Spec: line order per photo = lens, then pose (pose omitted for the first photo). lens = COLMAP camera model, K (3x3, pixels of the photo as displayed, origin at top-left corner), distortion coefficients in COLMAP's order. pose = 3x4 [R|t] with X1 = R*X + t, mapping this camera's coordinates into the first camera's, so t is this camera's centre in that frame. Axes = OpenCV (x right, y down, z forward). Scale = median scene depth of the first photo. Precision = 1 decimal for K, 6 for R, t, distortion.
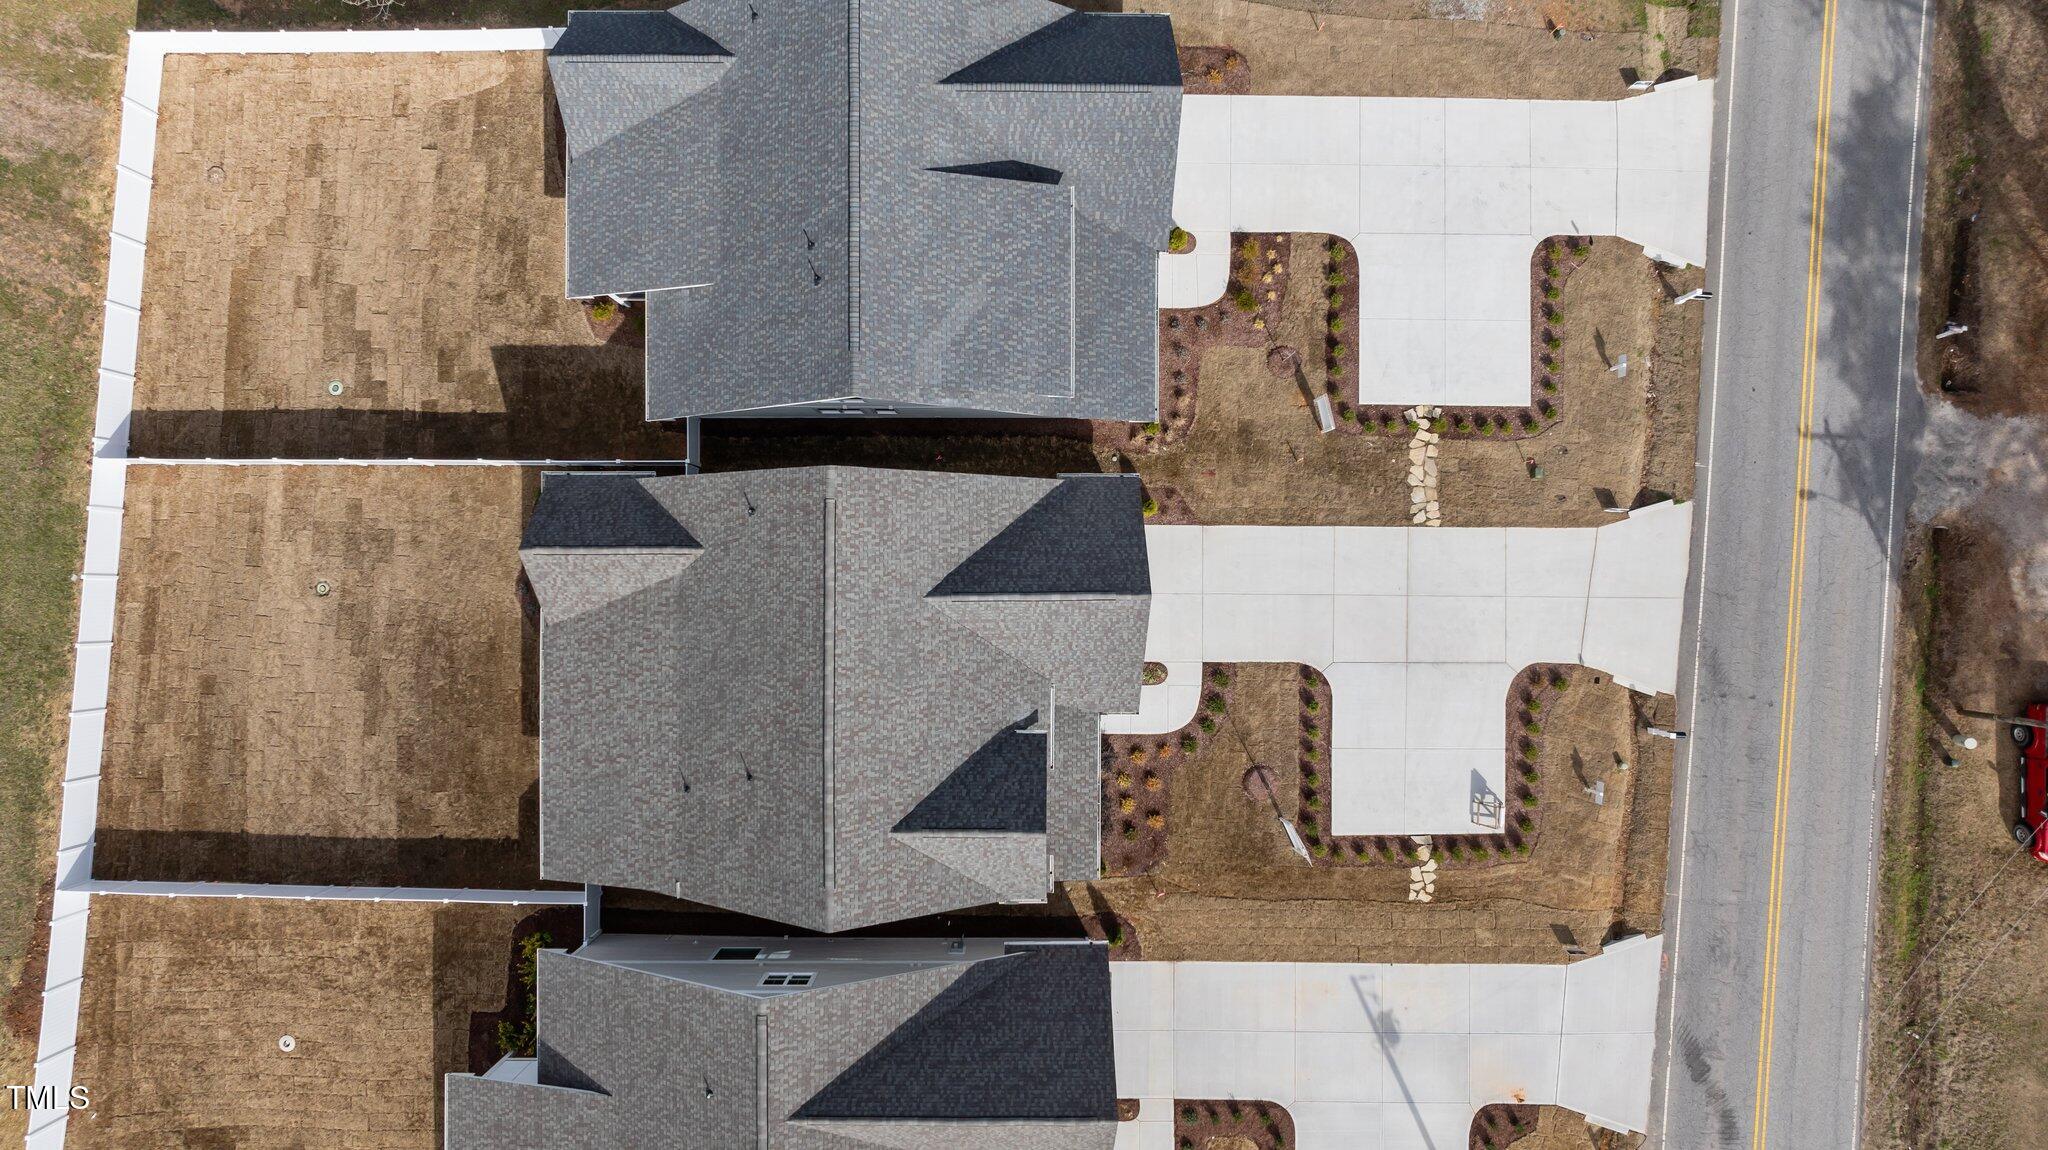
lens RADIAL K [[1442.3, 0, 1033.9], [0, 1442.3, 576.6], [0, 0, 1]] dist [-0.012921, -0.005302]
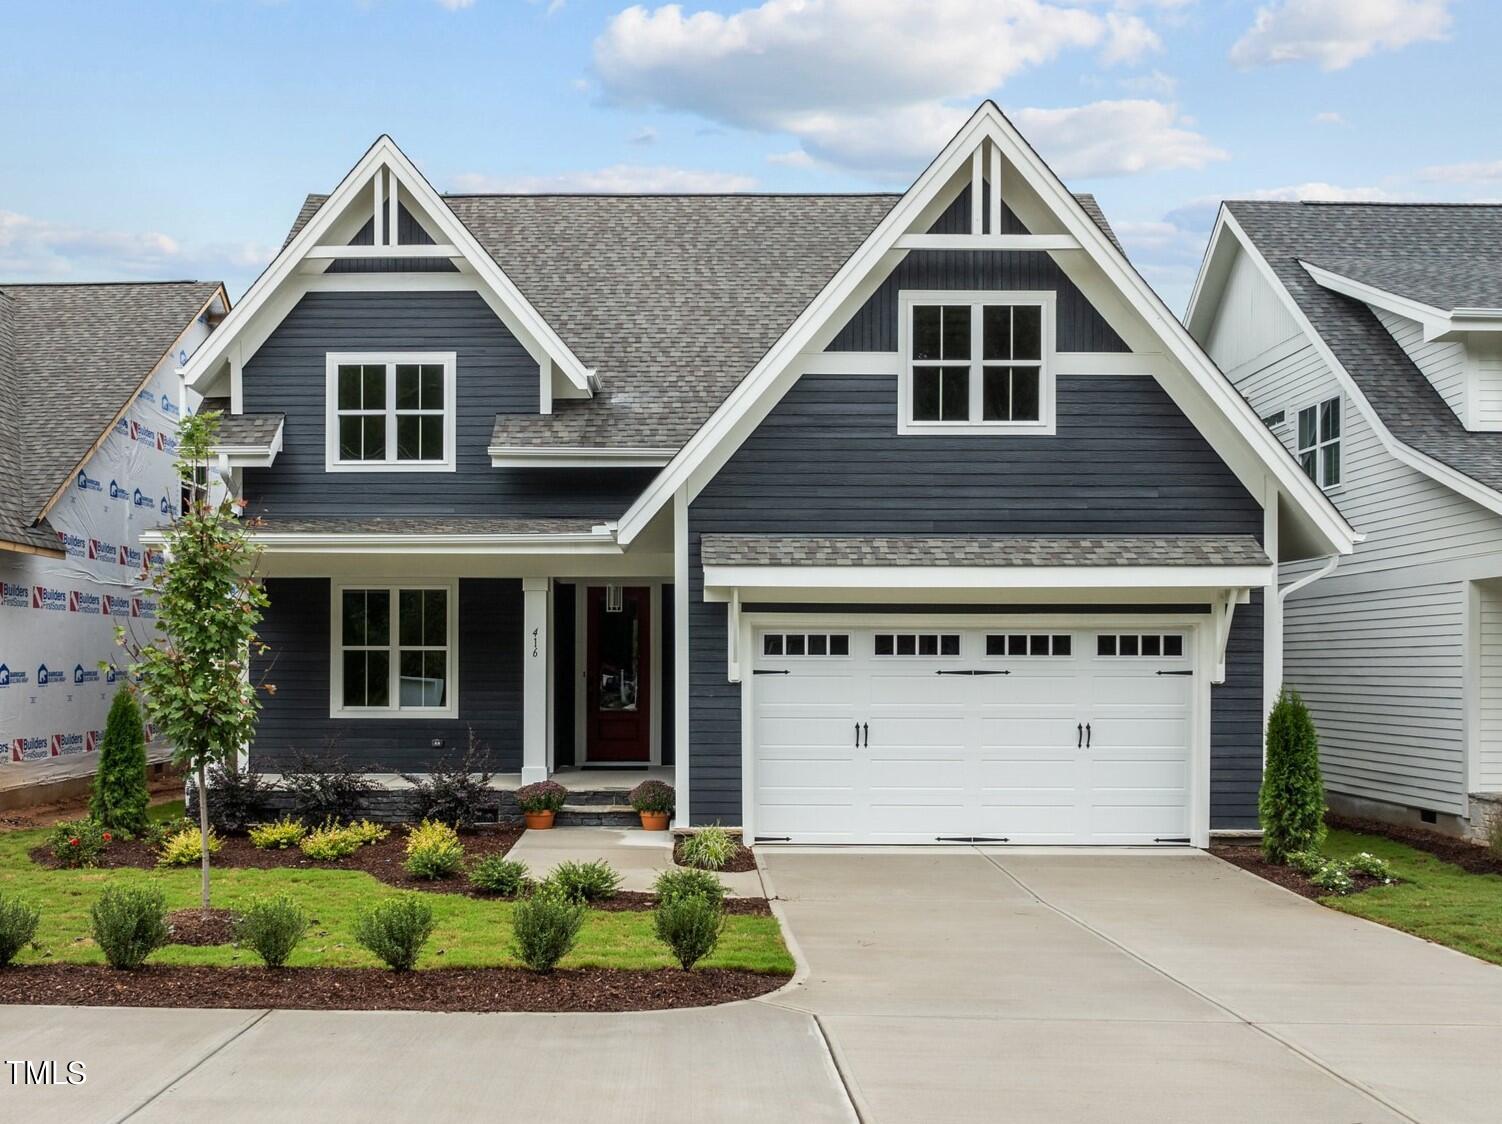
lens RADIAL K [[1420.6, 0, 658.3], [0, 1420.6, 667.4], [0, 0, 1]] dist [-0.010912, -0.006500]
pose [[-0.014296, -0.008951, -0.999858, 0.358949], [-0.999884, -0.005180, 0.014343, 0.074382], [-0.005307, 0.999947, -0.008876, 0.964462]]
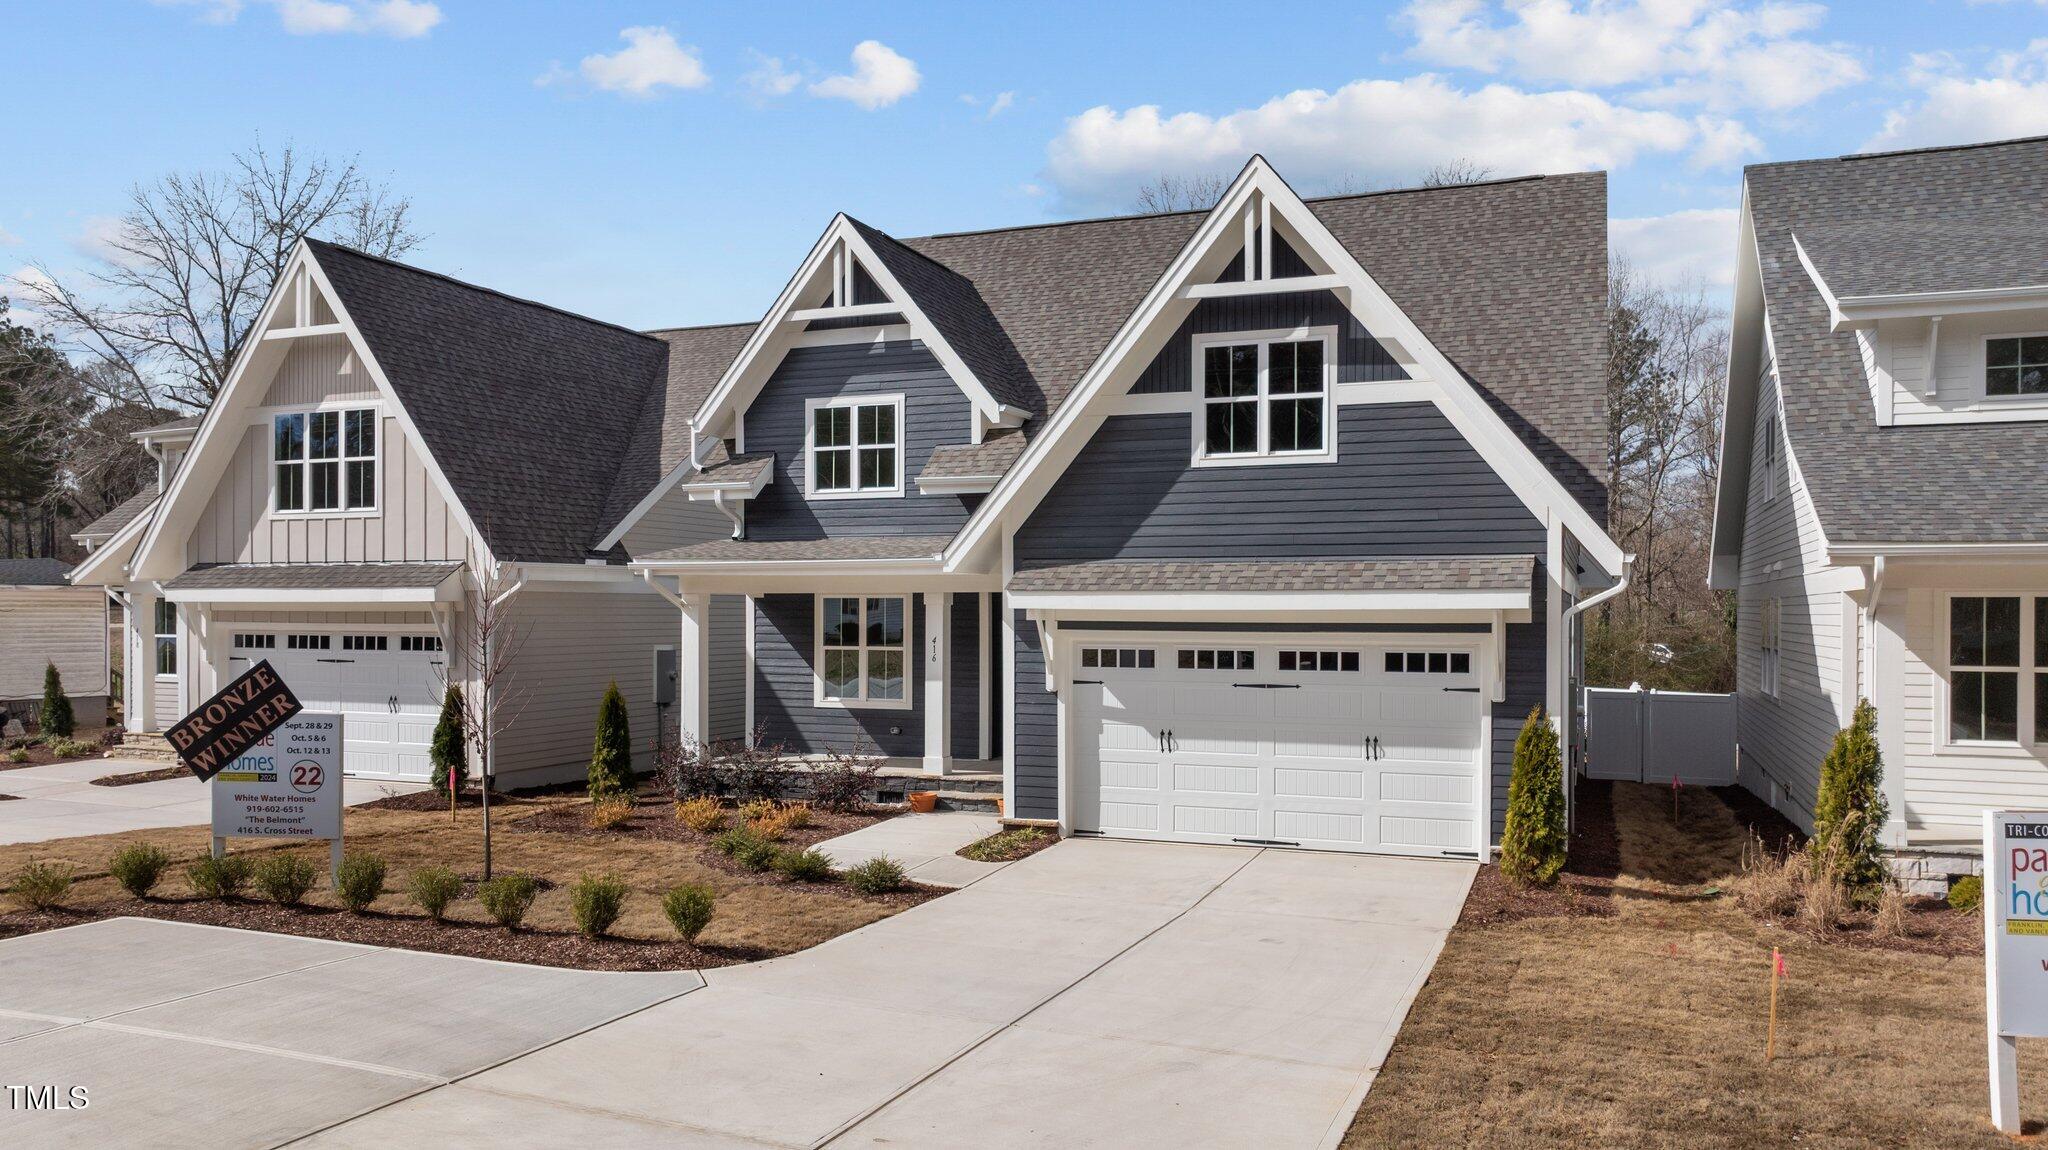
lens RADIAL K [[1464.9, 0, 1030.1], [0, 1464.9, 622.7], [0, 0, 1]] dist [-0.004229, -0.003763]
pose [[-0.361582, -0.002831, -0.932336, 0.386445], [-0.932309, -0.007086, 0.361594, -0.059366], [-0.007630, 0.999971, -0.000078, 0.948392]]
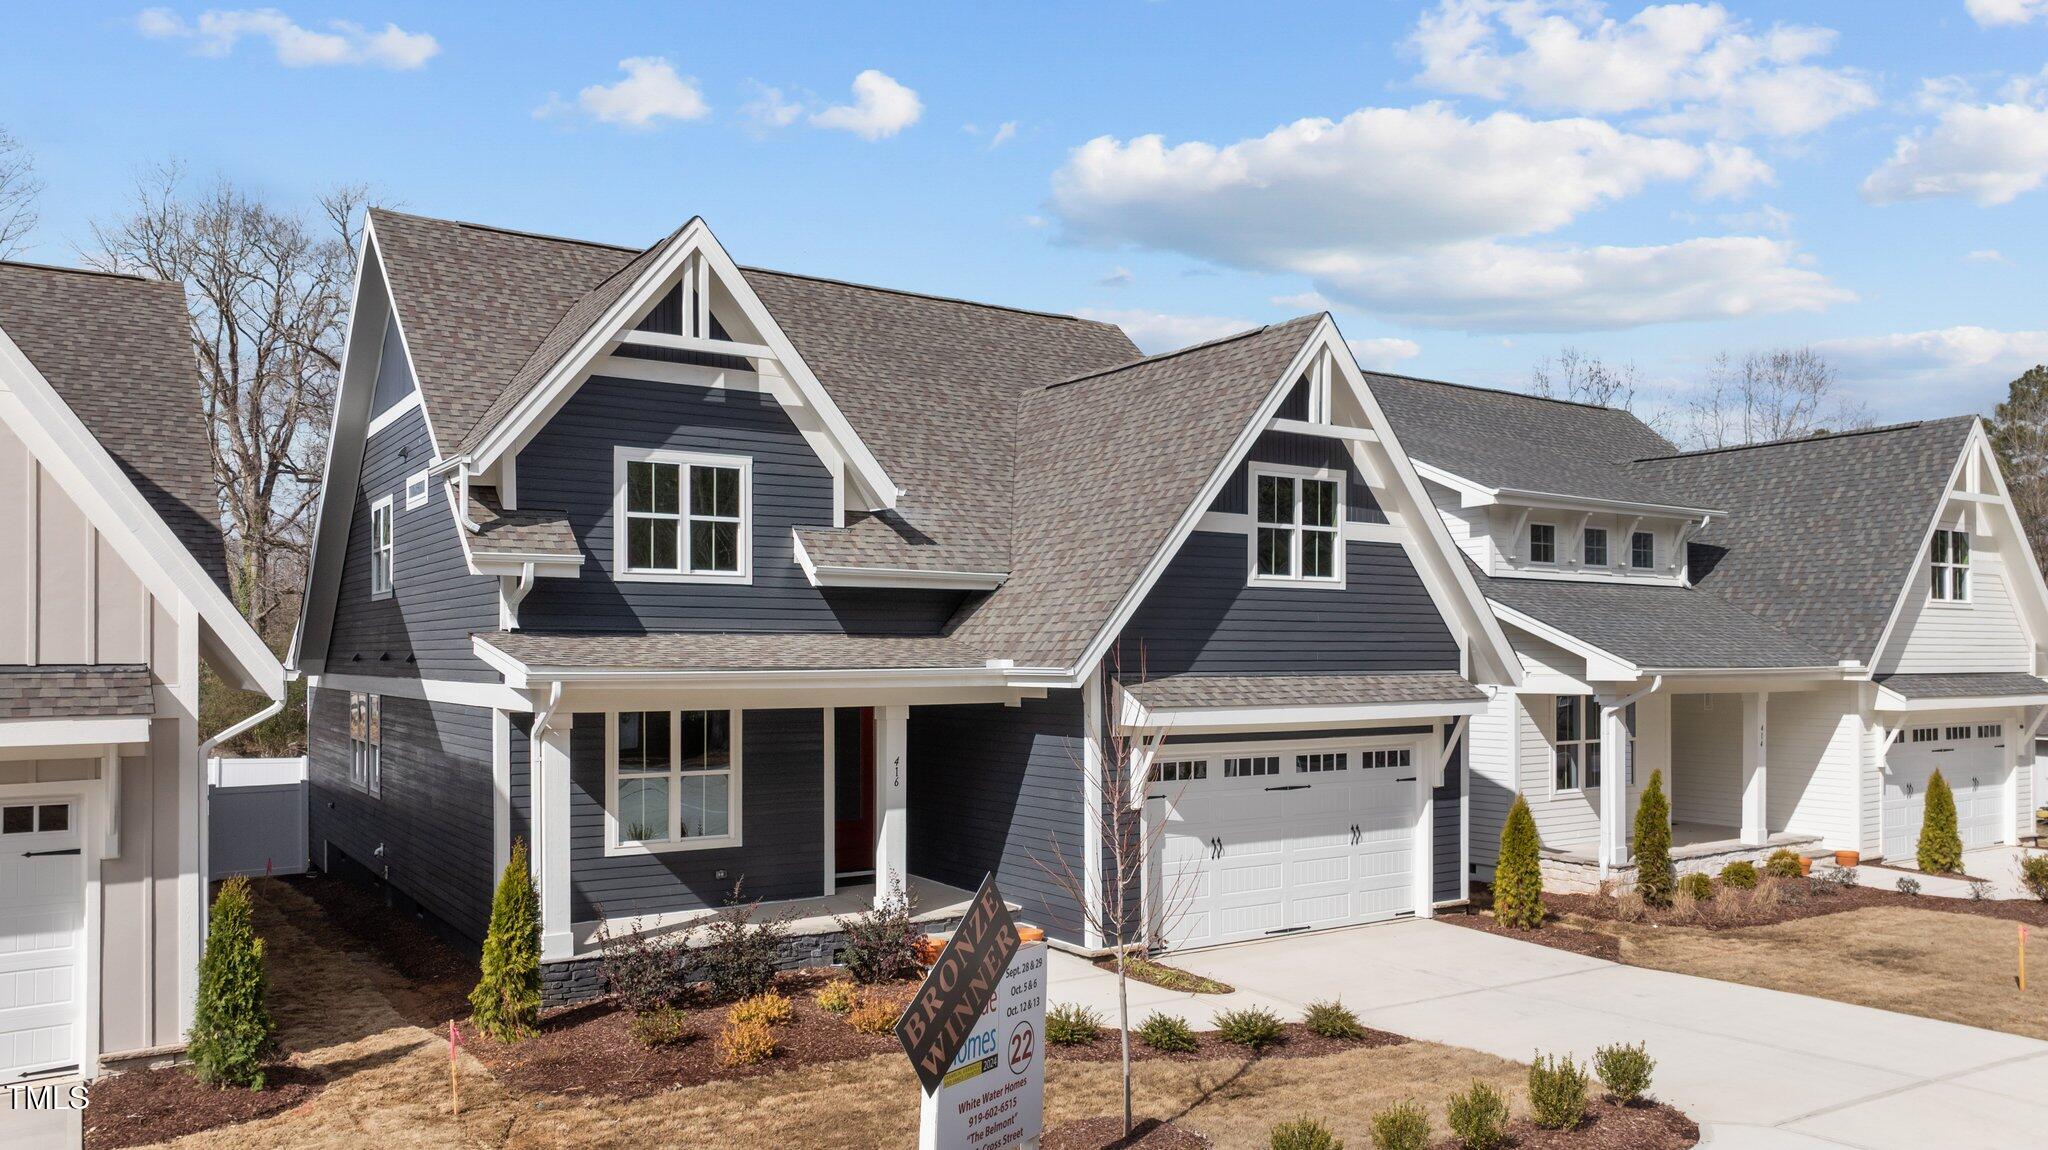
lens RADIAL K [[1473.7, 0, 1028.3], [0, 1473.7, 647.6], [0, 0, 1]] dist [-0.009169, -0.002363]
pose [[0.555570, -0.015699, -0.831322, 0.326648], [-0.831453, -0.003991, -0.555581, 0.272051], [0.005404, 0.999869, -0.015270, 0.932415]]
